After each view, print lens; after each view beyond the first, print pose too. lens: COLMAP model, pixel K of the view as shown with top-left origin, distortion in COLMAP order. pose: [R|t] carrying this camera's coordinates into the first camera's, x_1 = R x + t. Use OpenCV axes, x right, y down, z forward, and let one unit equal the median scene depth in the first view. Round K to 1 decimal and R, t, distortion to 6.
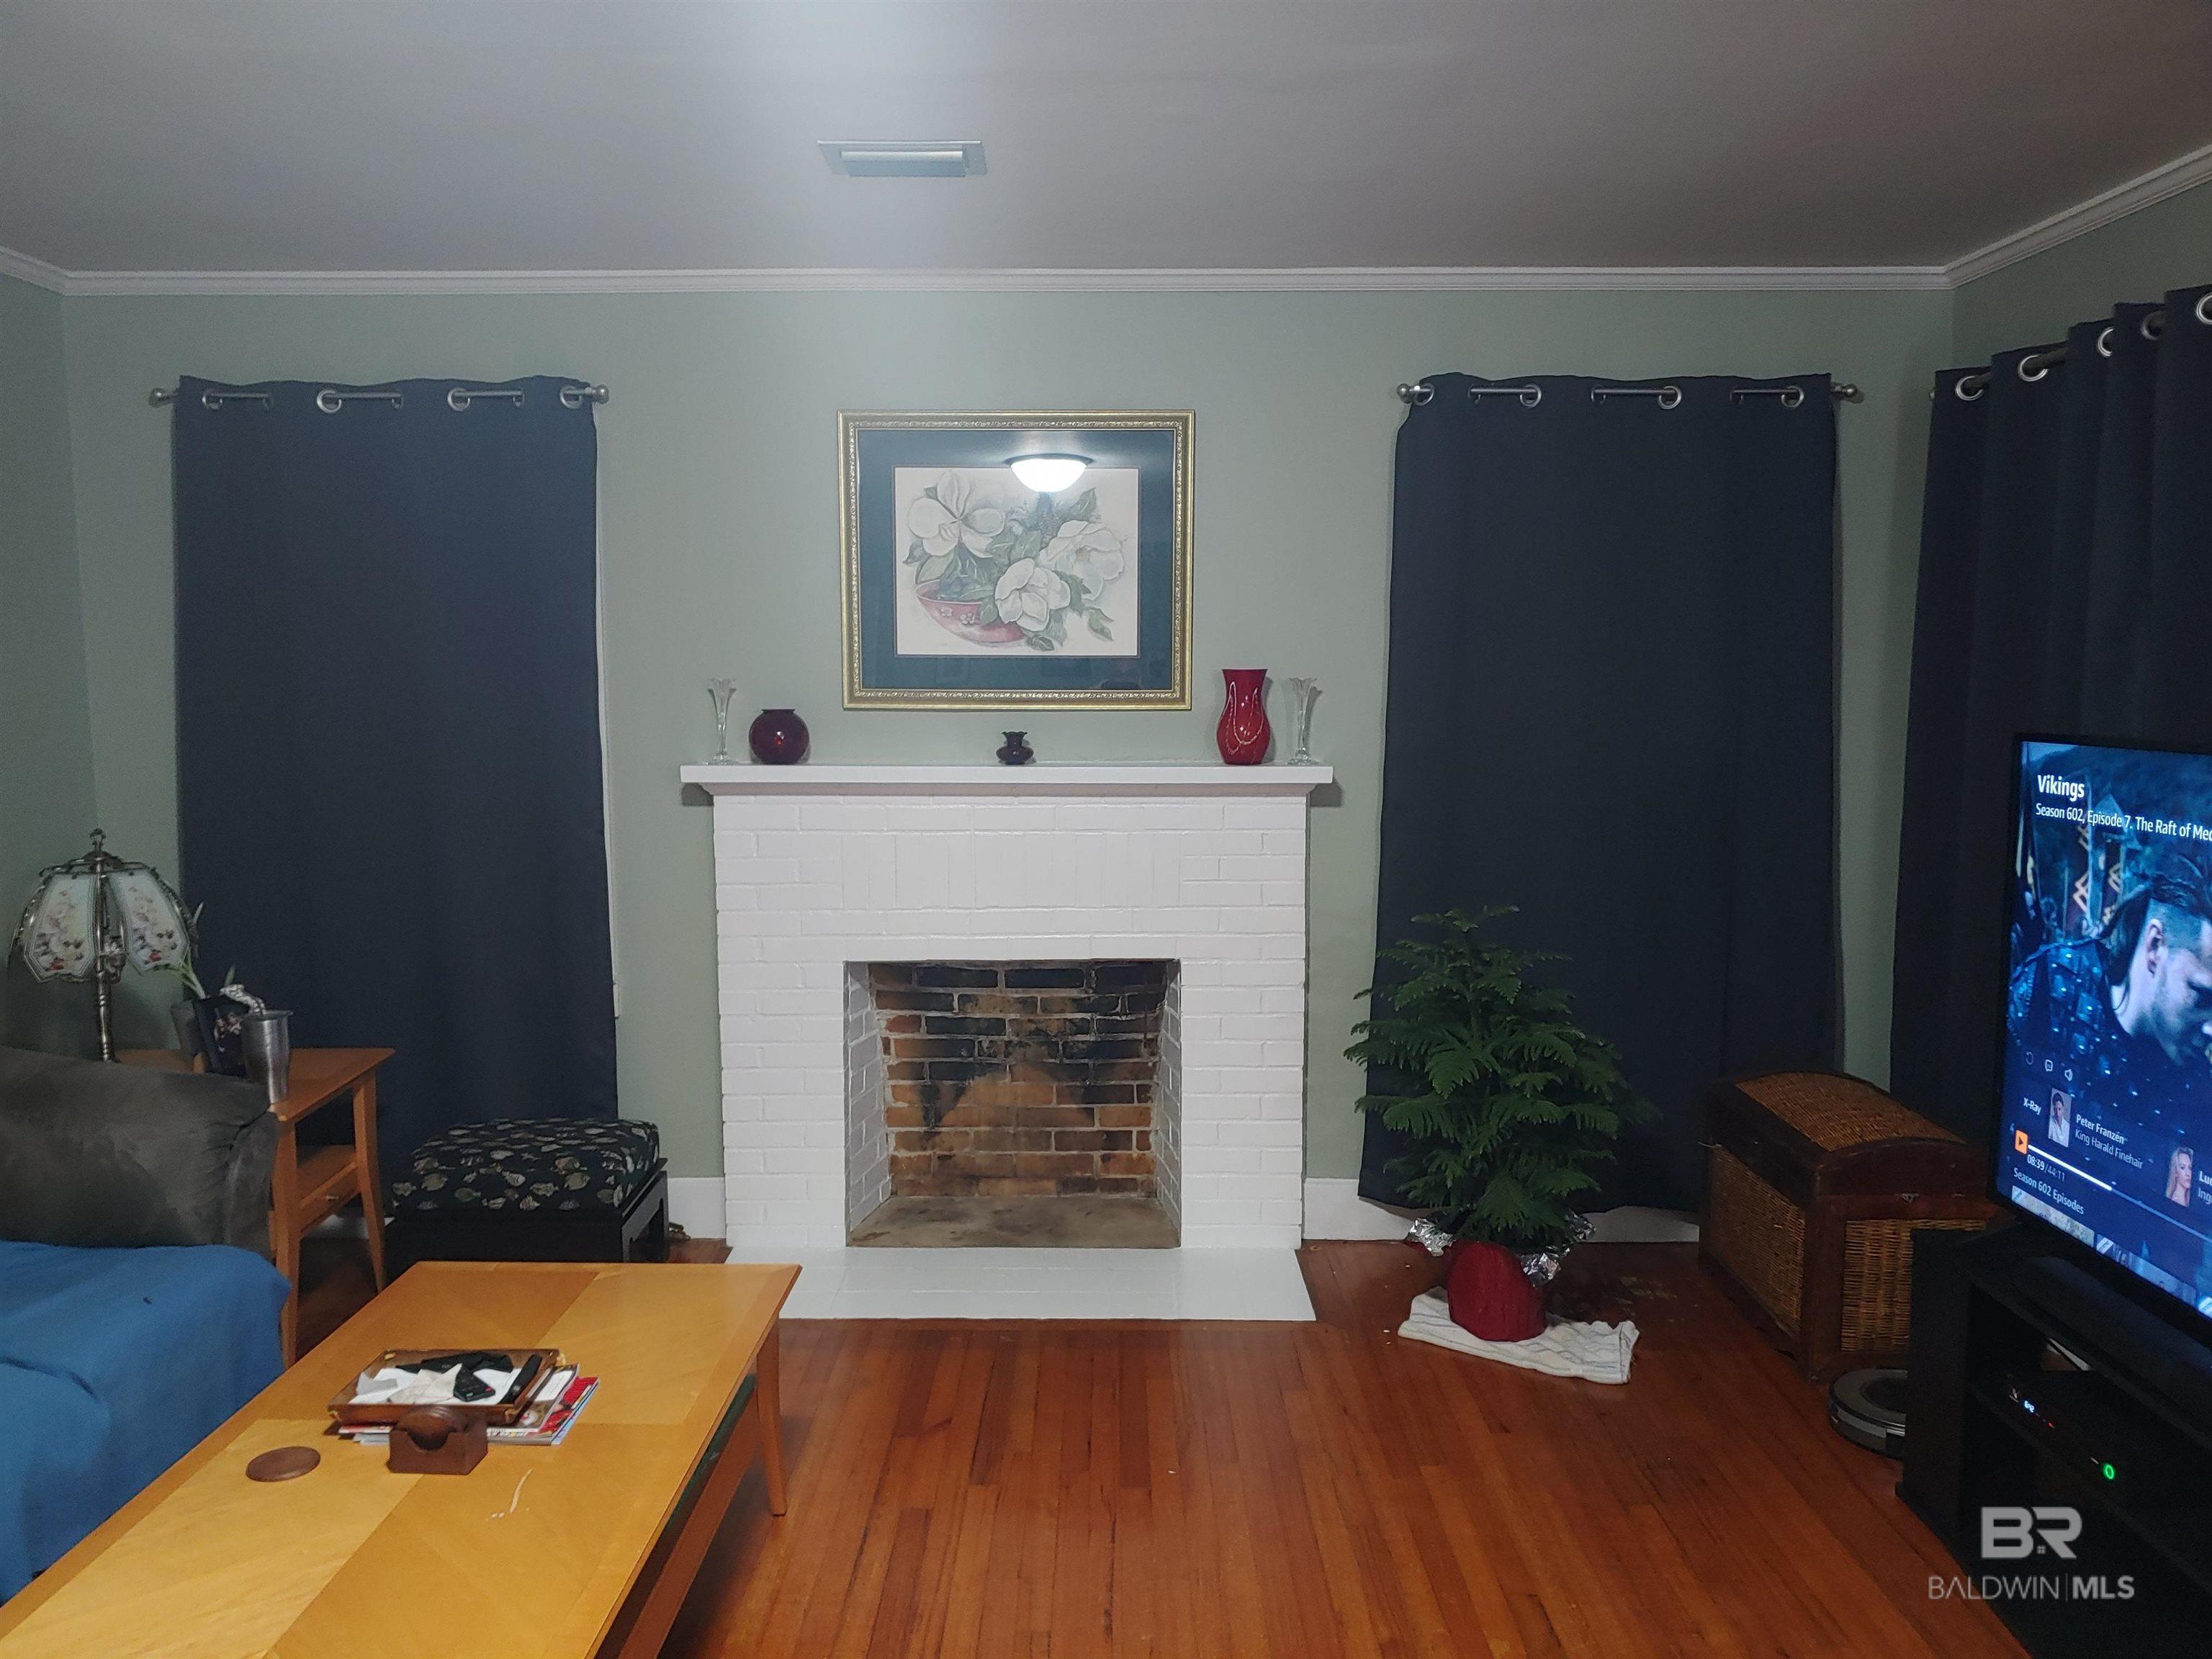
lens RADIAL K [[1696.0, 0, 1106.0], [0, 1696.0, 829.5], [0, 0, 1]] dist [0.170313, -0.384177]
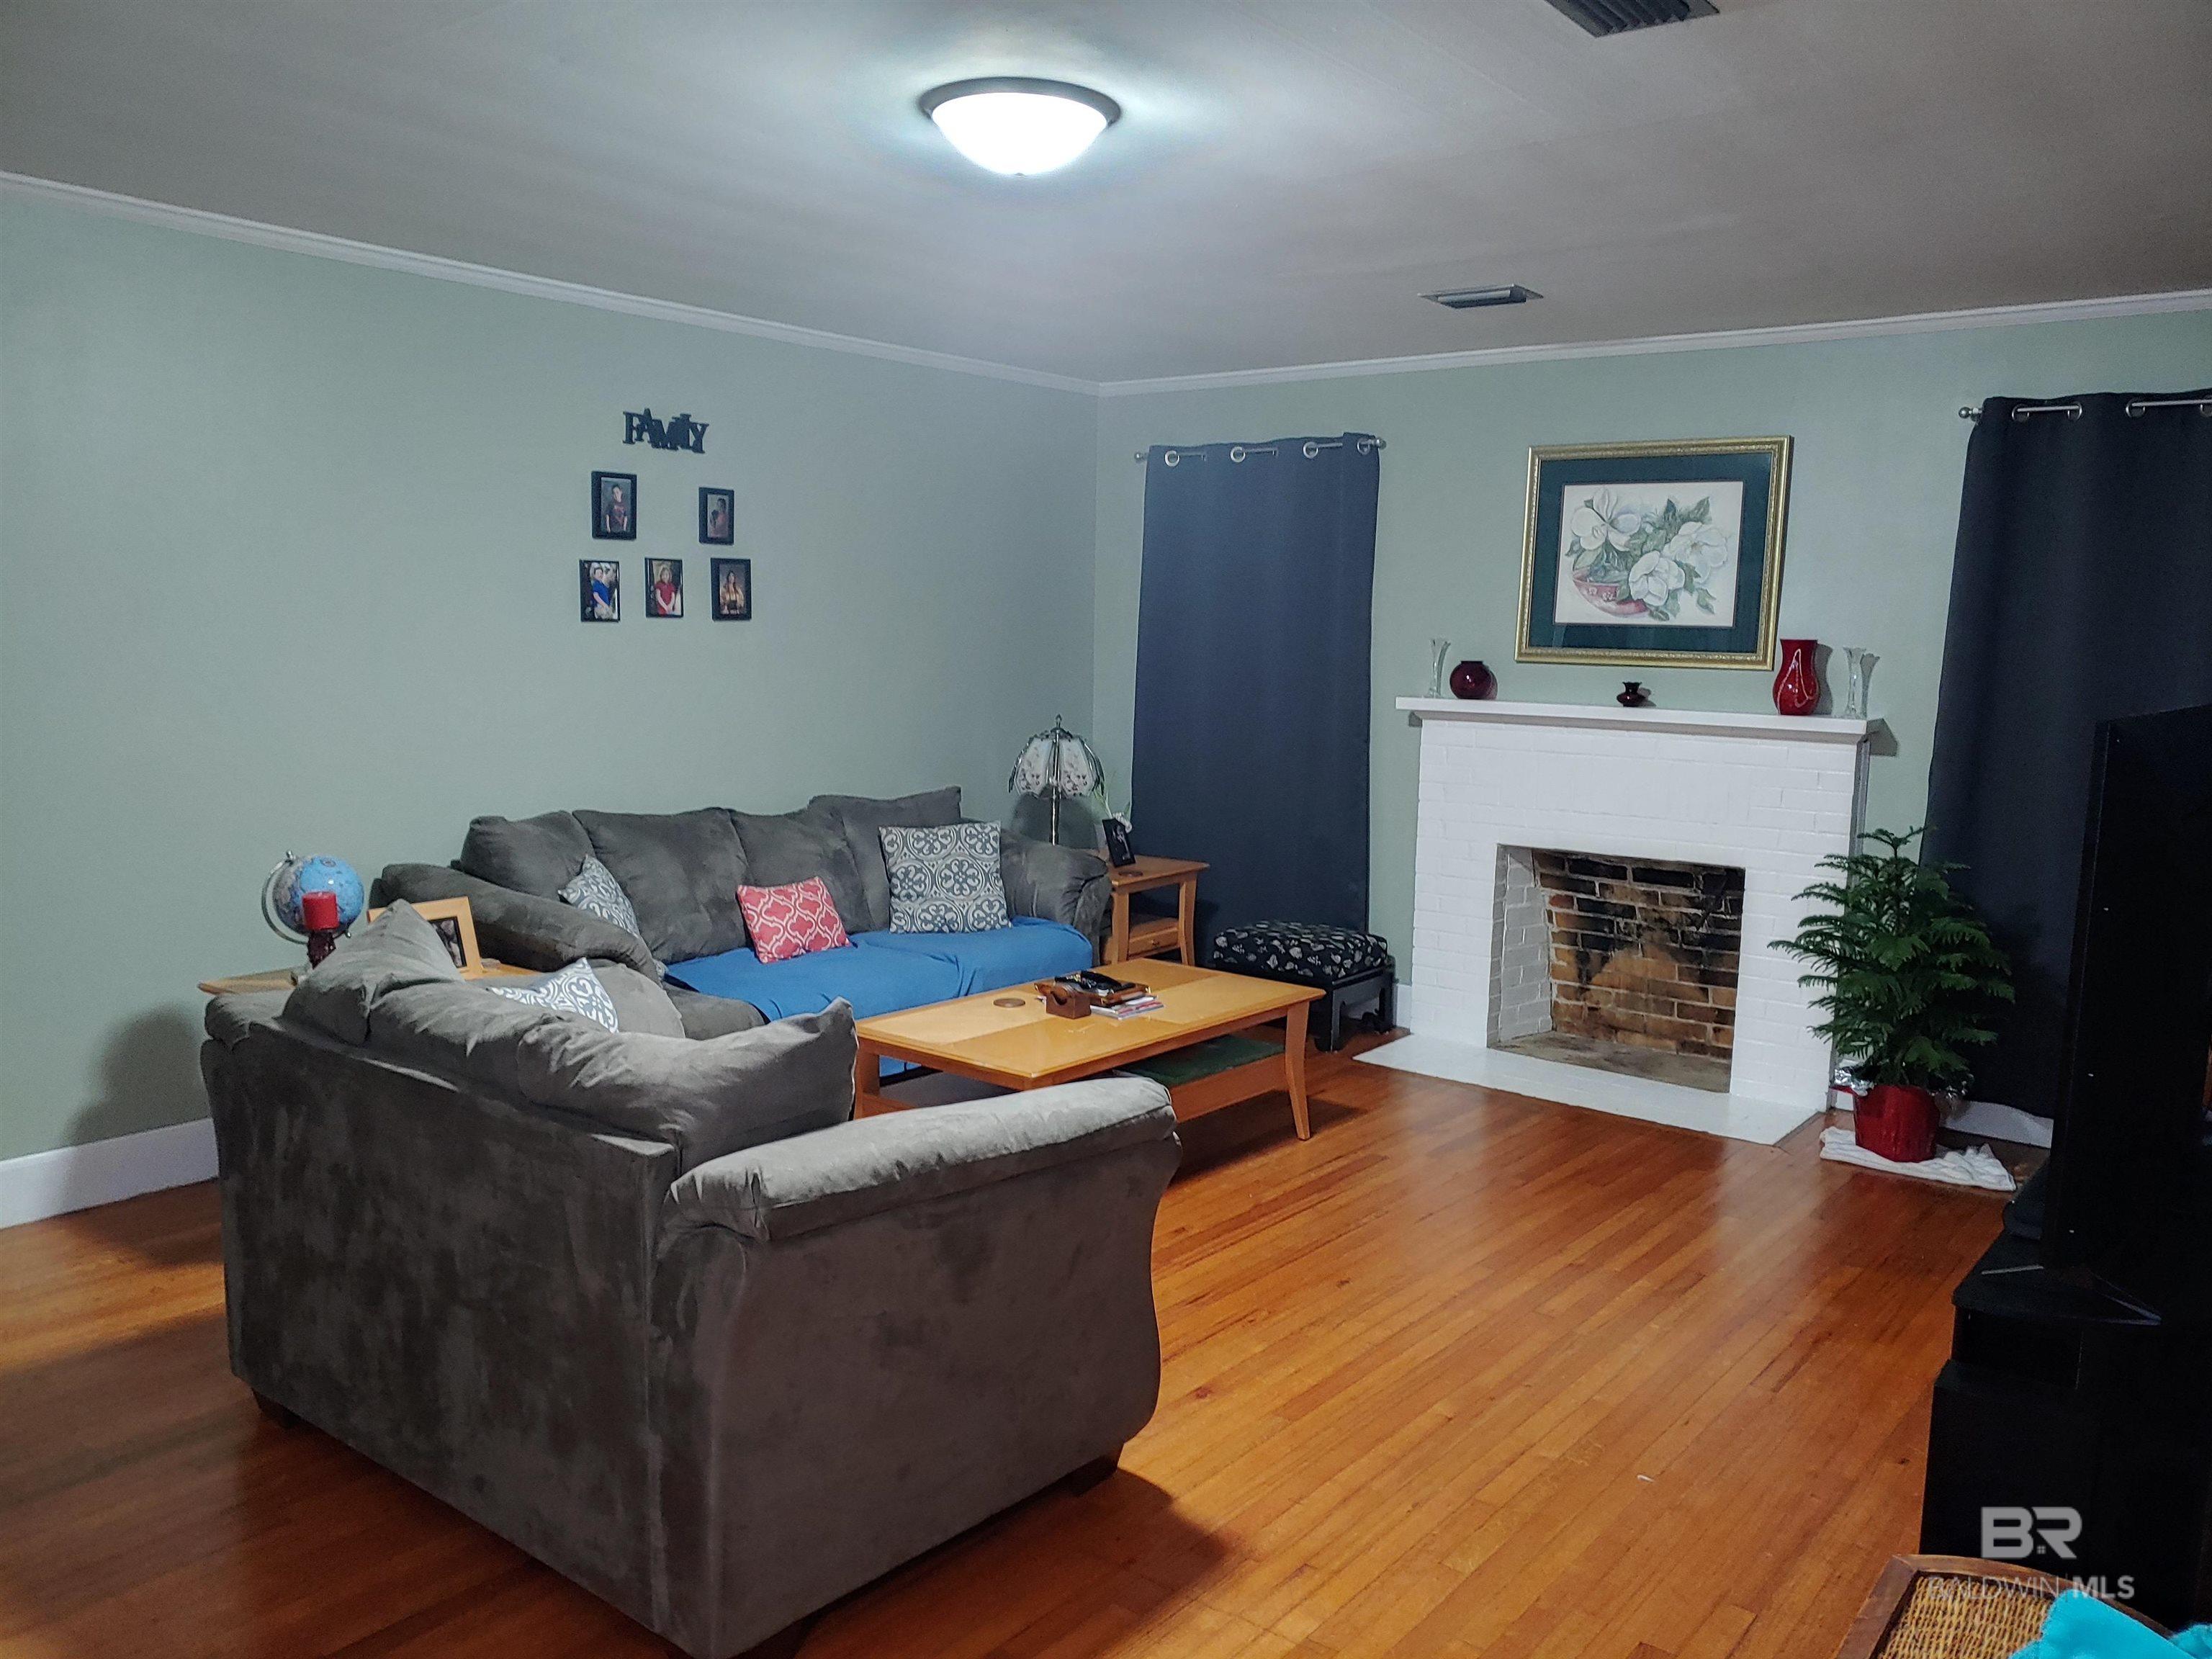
lens RADIAL K [[1699.6, 0, 1106.0], [0, 1699.6, 829.5], [0, 0, 1]] dist [-0.009703, -0.006087]
pose [[0.786524, 0.091381, -0.610761, 0.432356], [-0.080393, 0.995726, 0.045450, 0.028517], [0.612304, 0.013354, 0.790509, -0.283691]]
